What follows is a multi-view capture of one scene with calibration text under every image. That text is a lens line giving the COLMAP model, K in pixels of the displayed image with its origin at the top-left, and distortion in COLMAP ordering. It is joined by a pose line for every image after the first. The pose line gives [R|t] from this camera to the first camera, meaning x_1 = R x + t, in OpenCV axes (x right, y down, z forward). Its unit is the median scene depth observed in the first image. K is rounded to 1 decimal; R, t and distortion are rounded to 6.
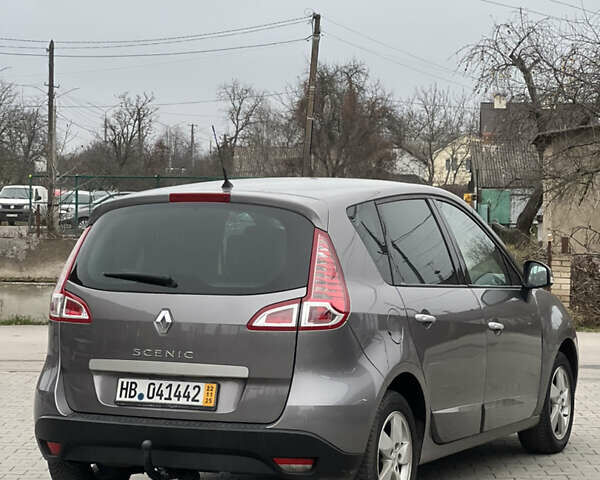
lens RADIAL K [[1829.6, 0, 300.0], [0, 1829.6, 240.0], [0, 0, 1]] dist [-0.199713, 10.273648]
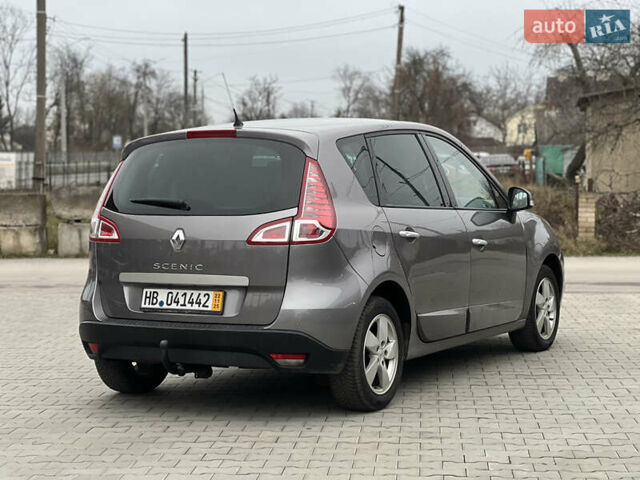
lens RADIAL K [[1457.9, 0, 317.6], [0, 1457.9, 239.5], [0, 0, 1]] dist [-0.105756, 6.247930]
pose [[0.997915, -0.015284, -0.062714, 0.072122], [0.017202, 0.999397, 0.030171, 0.017838], [0.062215, -0.031187, 0.997575, 0.073420]]
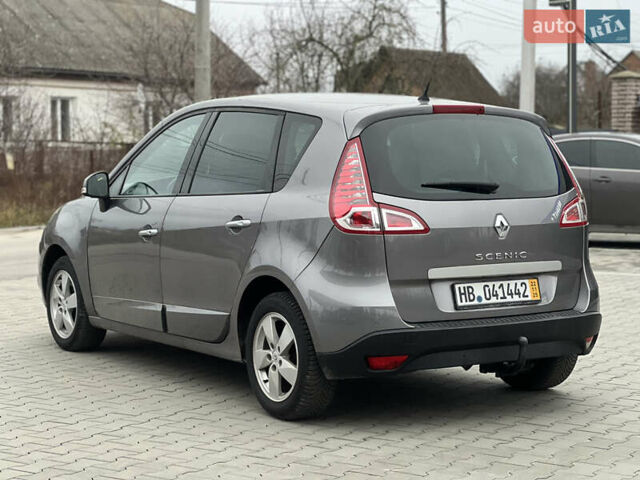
lens RADIAL K [[1457.9, 0, 317.6], [0, 1457.9, 239.5], [0, 0, 1]] dist [-0.105756, 6.247930]
pose [[0.550520, -0.068266, 0.832026, -0.827347], [0.026541, 0.997578, 0.064287, -0.004603], [-0.834400, -0.013308, 0.550999, 0.614439]]
